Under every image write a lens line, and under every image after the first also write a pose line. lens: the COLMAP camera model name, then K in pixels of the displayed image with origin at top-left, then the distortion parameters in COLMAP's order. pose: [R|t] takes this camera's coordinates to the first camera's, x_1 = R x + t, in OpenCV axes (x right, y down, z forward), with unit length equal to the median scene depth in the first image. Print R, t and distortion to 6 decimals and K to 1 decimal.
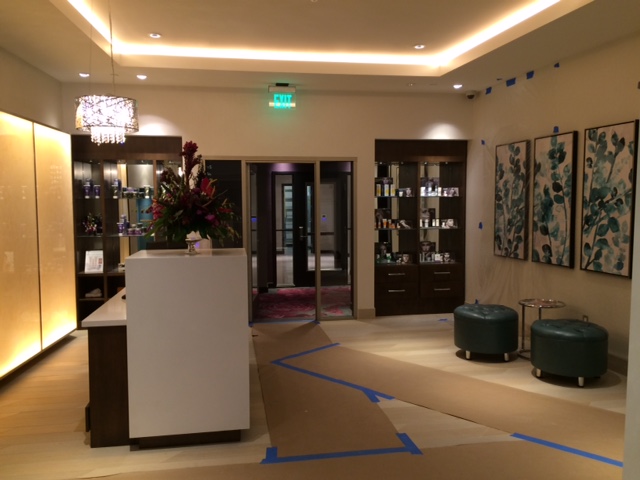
lens RADIAL K [[544.5, 0, 320.0], [0, 544.5, 240.0], [0, 0, 1]] dist [0.099610, -0.133934]
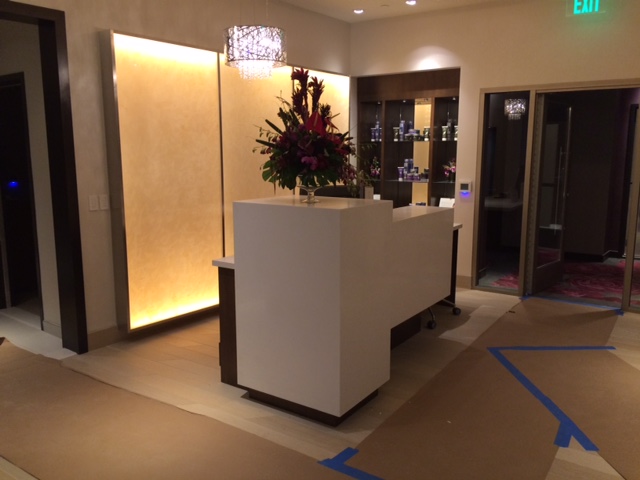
lens RADIAL K [[544.5, 0, 320.0], [0, 544.5, 240.0], [0, 0, 1]] dist [0.099610, -0.133934]
pose [[0.726615, 0.120990, -0.676308, 0.278964], [-0.054703, 0.991435, 0.118593, -0.014675], [0.684864, -0.049175, 0.727010, 0.285681]]
